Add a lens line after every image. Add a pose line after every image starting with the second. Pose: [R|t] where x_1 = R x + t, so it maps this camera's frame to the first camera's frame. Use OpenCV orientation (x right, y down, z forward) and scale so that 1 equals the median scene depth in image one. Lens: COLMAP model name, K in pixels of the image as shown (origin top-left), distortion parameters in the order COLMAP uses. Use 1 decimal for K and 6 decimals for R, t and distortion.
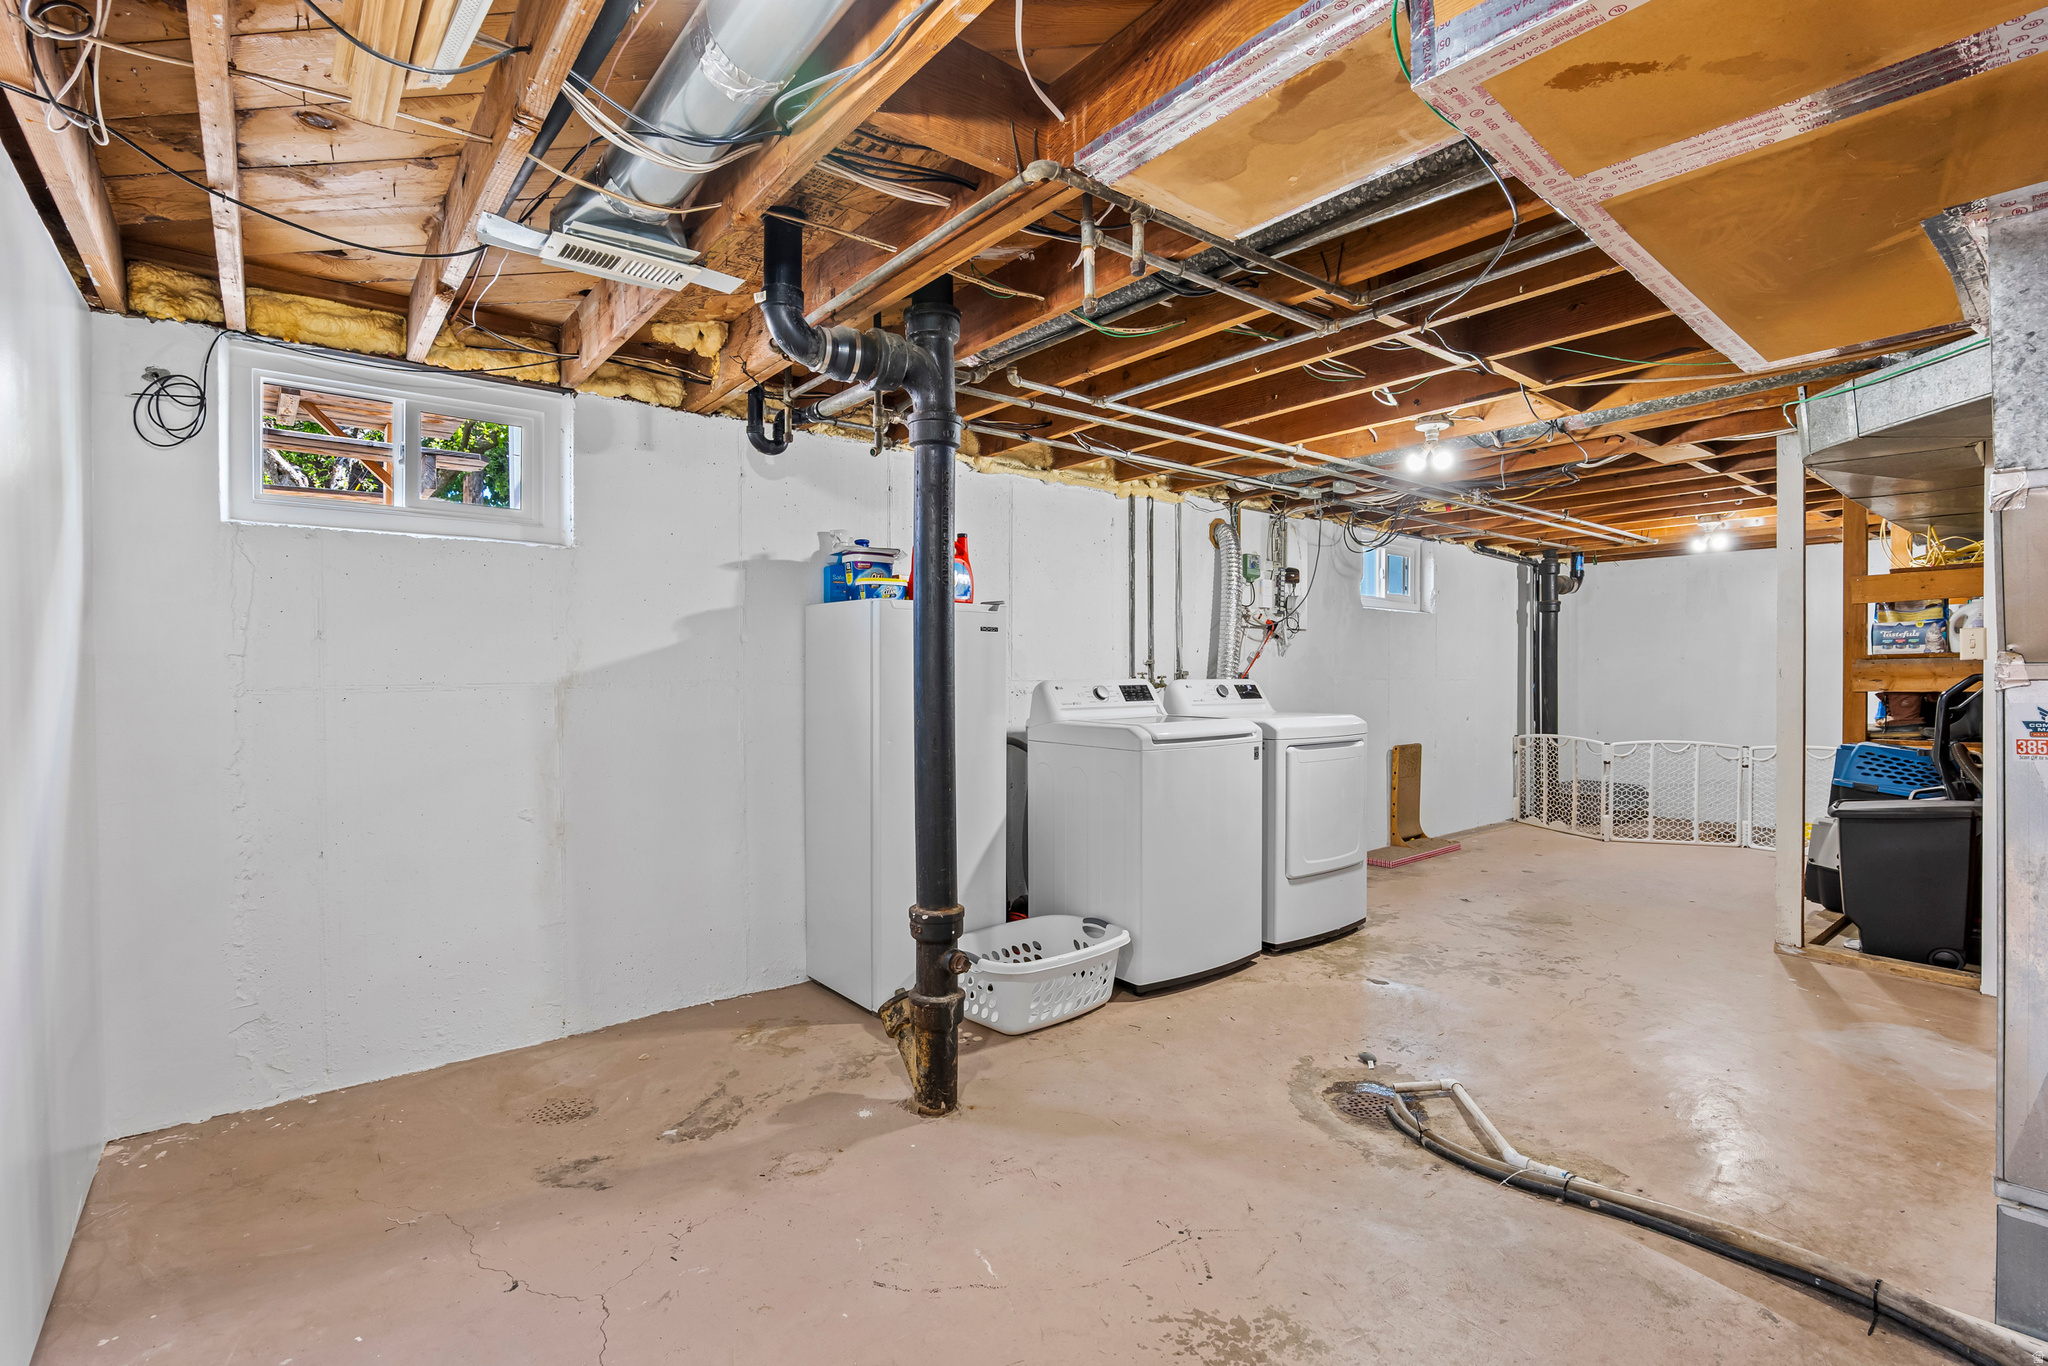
lens RADIAL K [[942.0, 0, 1026.8], [0, 942.0, 688.9], [0, 0, 1]] dist [-0.022733, 0.000386]
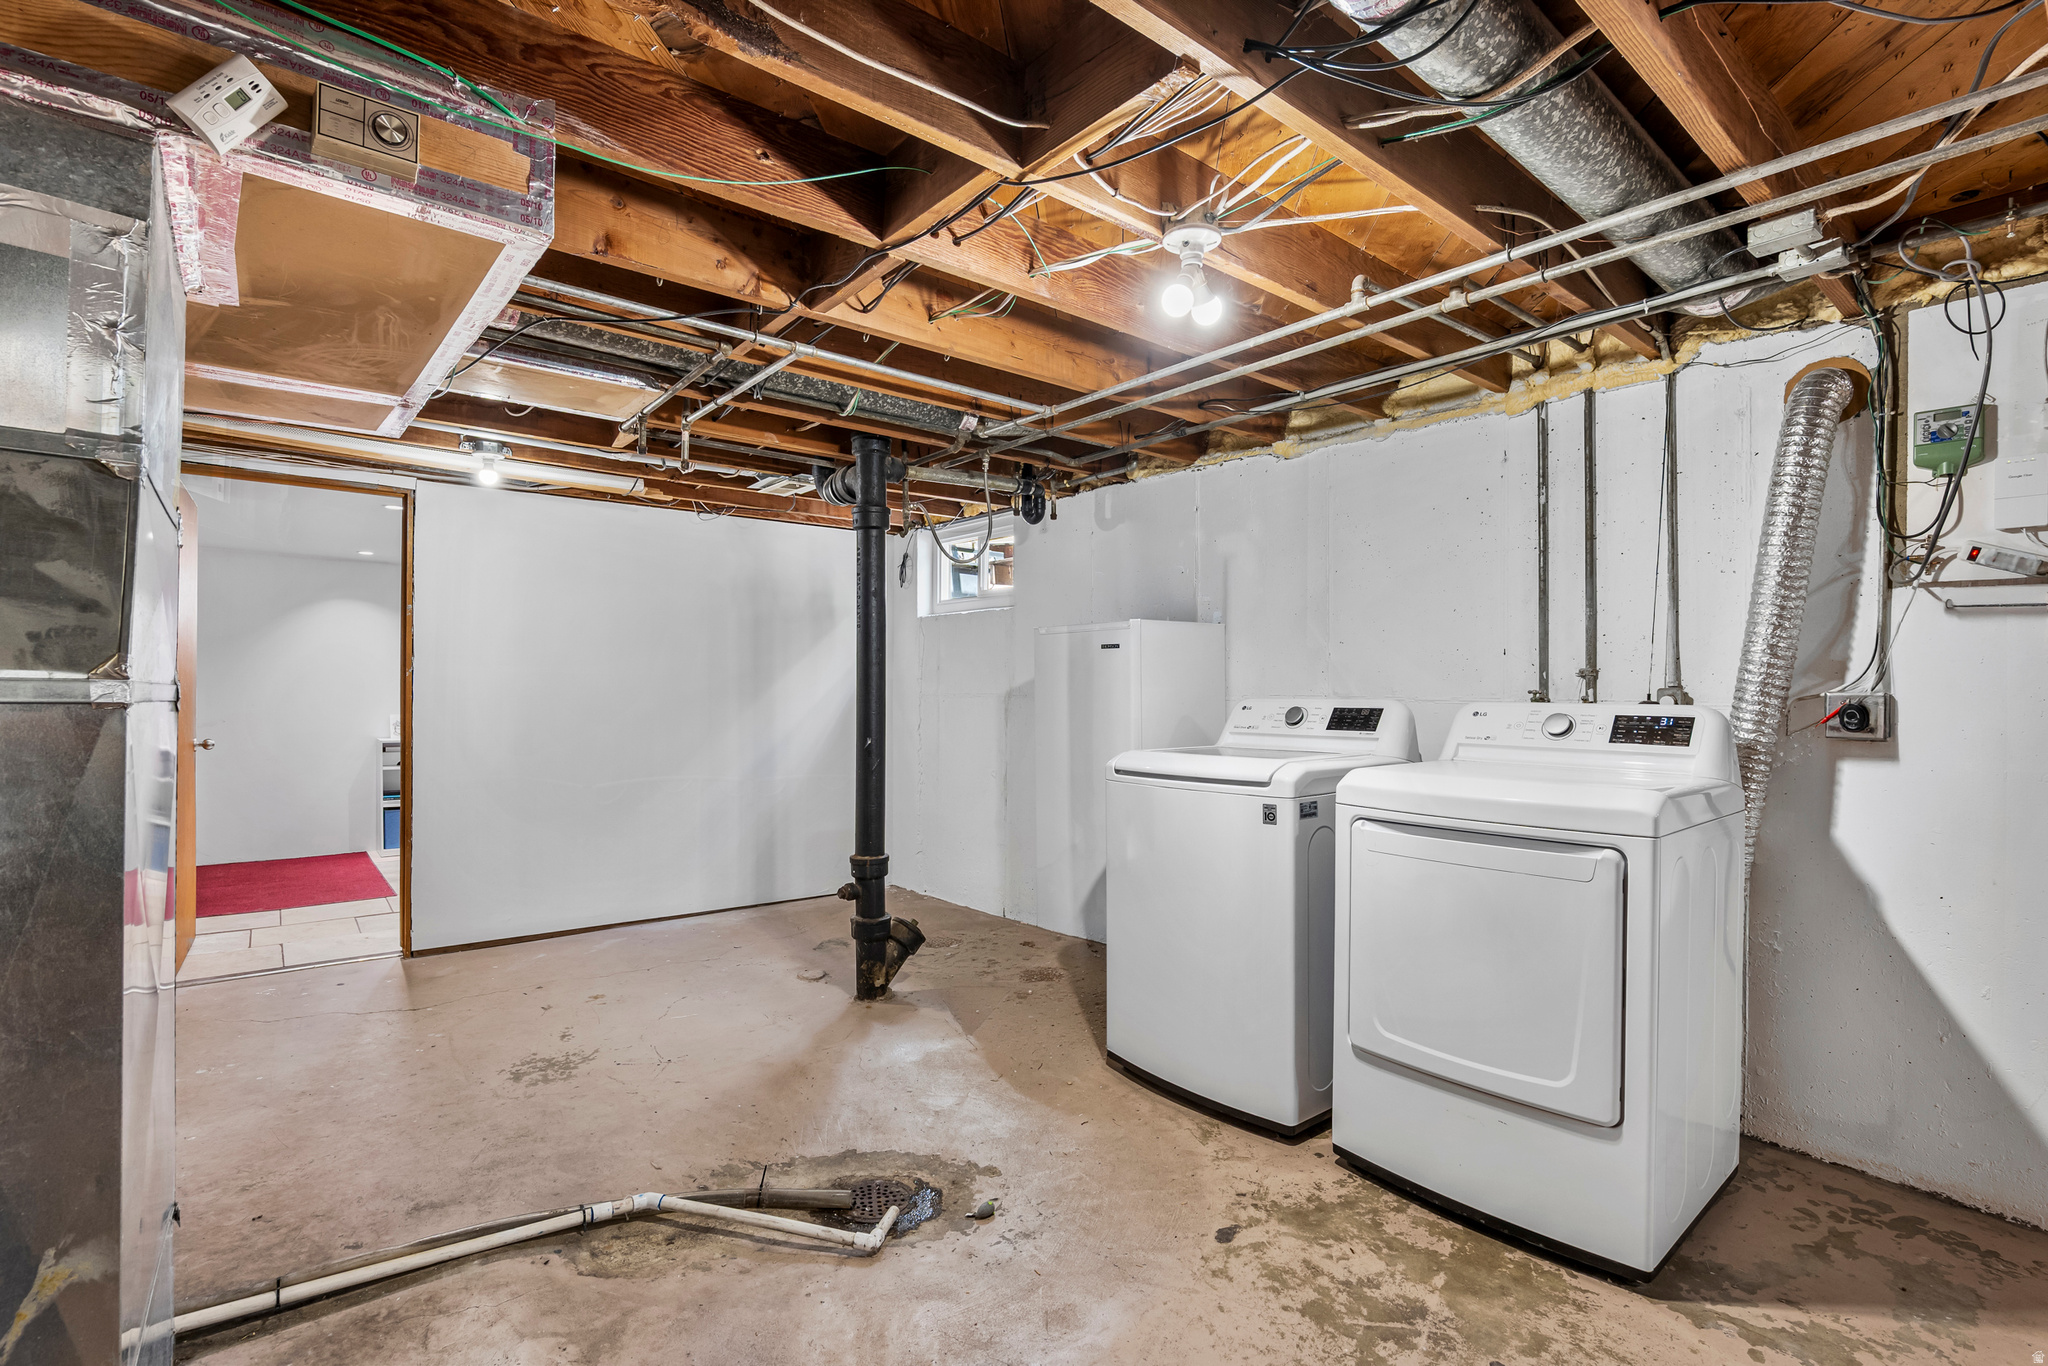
lens RADIAL K [[942.0, 0, 1026.8], [0, 942.0, 688.9], [0, 0, 1]] dist [-0.022733, 0.000386]
pose [[0.017008, 0.007727, -0.999825, 0.910224], [-0.017616, 0.999817, 0.007428, -0.021536], [0.999700, 0.017487, 0.017141, 0.834062]]
